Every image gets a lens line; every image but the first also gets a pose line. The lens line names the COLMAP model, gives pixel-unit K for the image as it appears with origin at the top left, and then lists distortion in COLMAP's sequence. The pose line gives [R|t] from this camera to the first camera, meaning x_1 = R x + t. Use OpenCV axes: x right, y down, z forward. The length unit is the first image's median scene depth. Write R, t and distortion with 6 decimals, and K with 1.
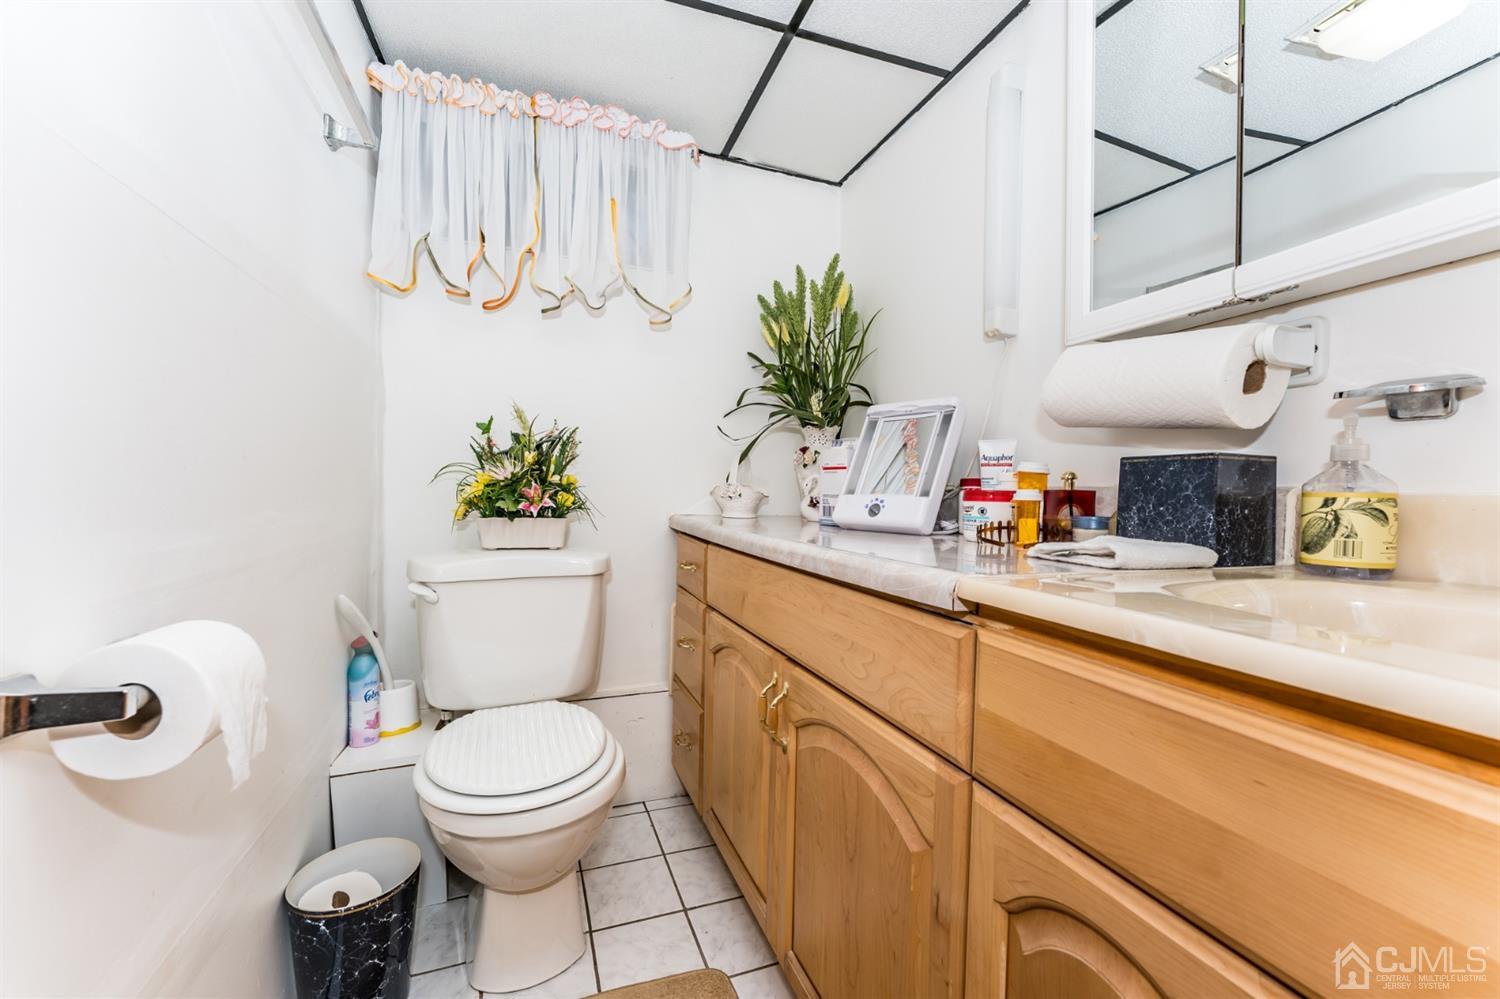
lens RADIAL K [[607.3, 0, 750.0], [0, 607.3, 499.5], [0, 0, 1]] dist [0.000470, 0.000263]
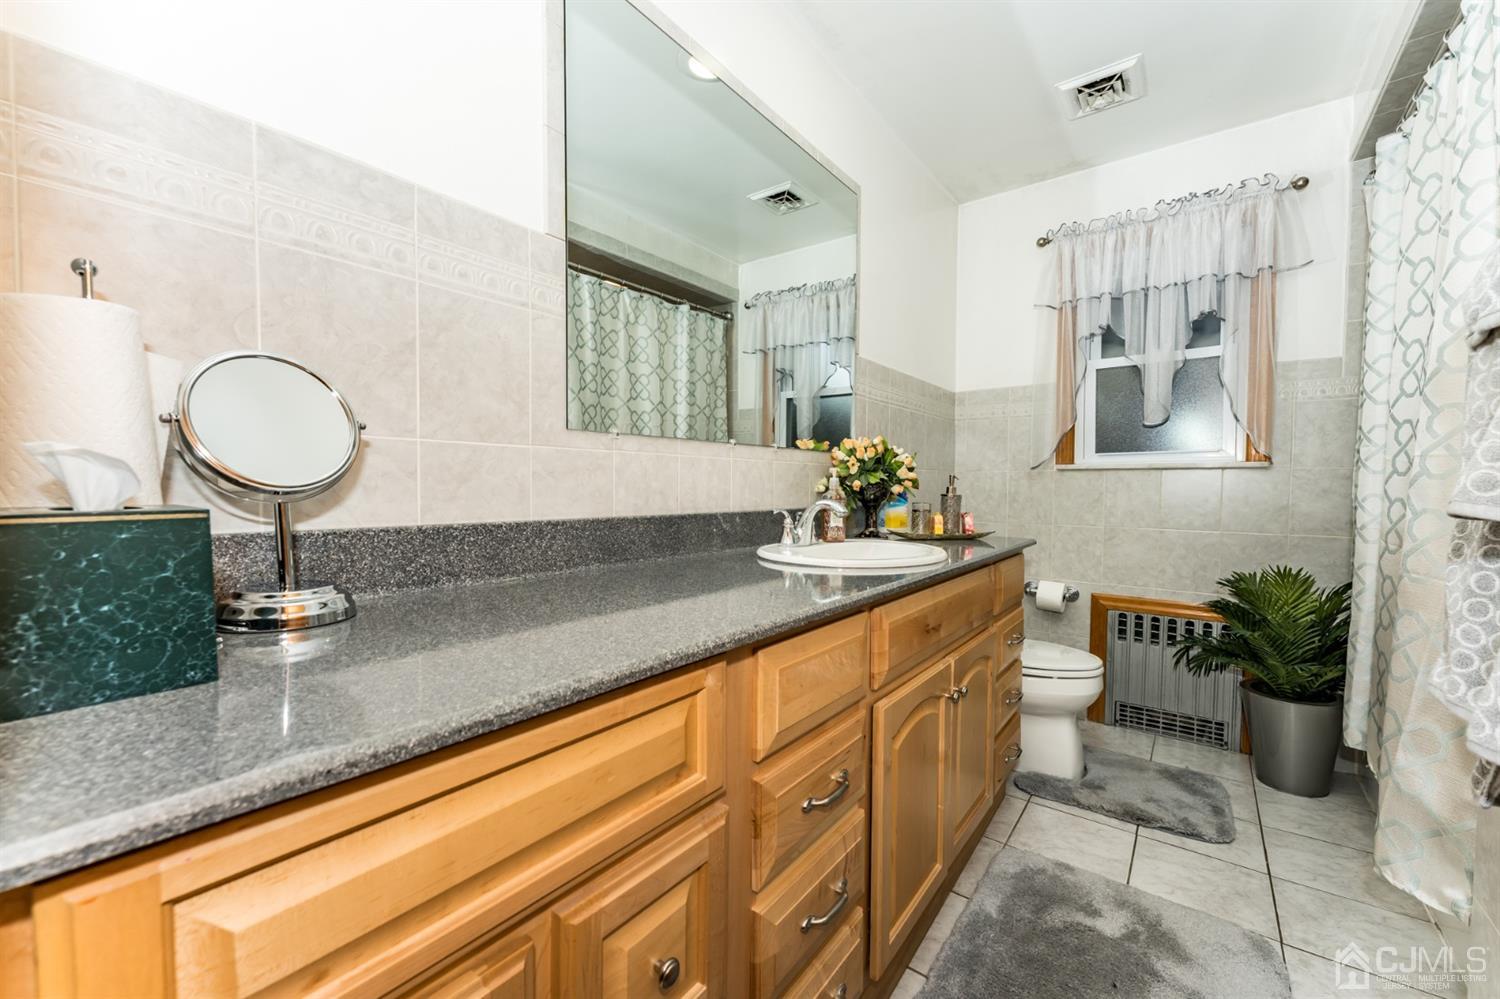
lens RADIAL K [[594.9, 0, 747.3], [0, 594.9, 501.8], [0, 0, 1]] dist [-0.000994, -0.000010]
pose [[-0.540550, -0.031056, 0.840738, -0.098204], [0.007288, 0.999108, 0.041592, -0.104146], [-0.841280, 0.028610, -0.539842, 0.823725]]
